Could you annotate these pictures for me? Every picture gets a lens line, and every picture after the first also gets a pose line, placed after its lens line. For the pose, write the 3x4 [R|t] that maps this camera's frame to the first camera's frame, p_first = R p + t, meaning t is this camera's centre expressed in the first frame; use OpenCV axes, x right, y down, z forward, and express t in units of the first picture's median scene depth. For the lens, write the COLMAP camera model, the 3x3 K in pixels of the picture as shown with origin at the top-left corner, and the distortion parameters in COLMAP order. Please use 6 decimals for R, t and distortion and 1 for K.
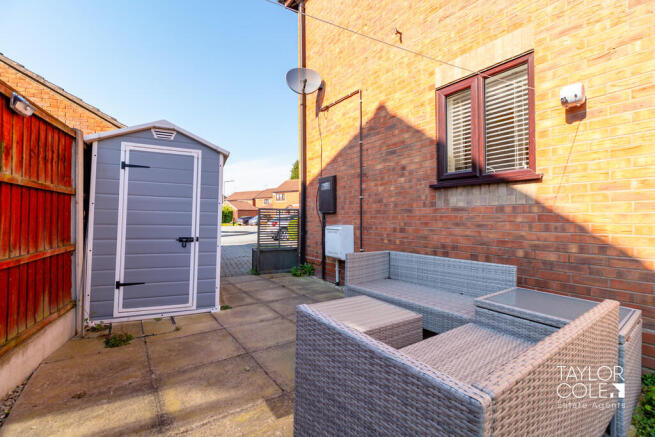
lens RADIAL K [[281.2, 0, 325.5], [0, 281.2, 216.8], [0, 0, 1]] dist [0.000074, 0.000375]
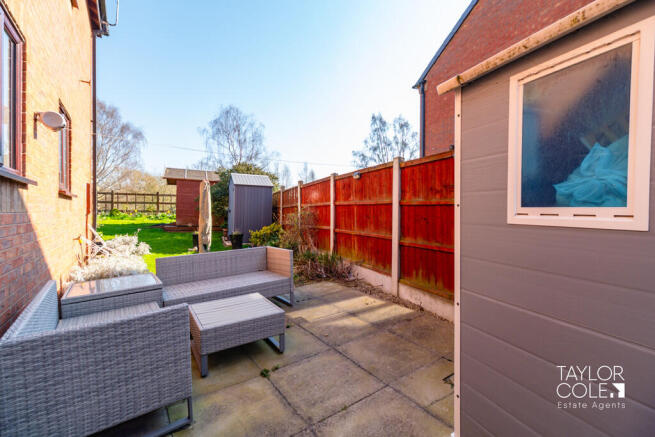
lens RADIAL K [[281.2, 0, 325.5], [0, 281.2, 216.8], [0, 0, 1]] dist [0.000074, 0.000375]
pose [[-0.999947, -0.001575, 0.010169, -0.285254], [-0.001428, 0.999895, 0.014422, -0.057488], [-0.010190, 0.014407, -0.999844, 2.349132]]
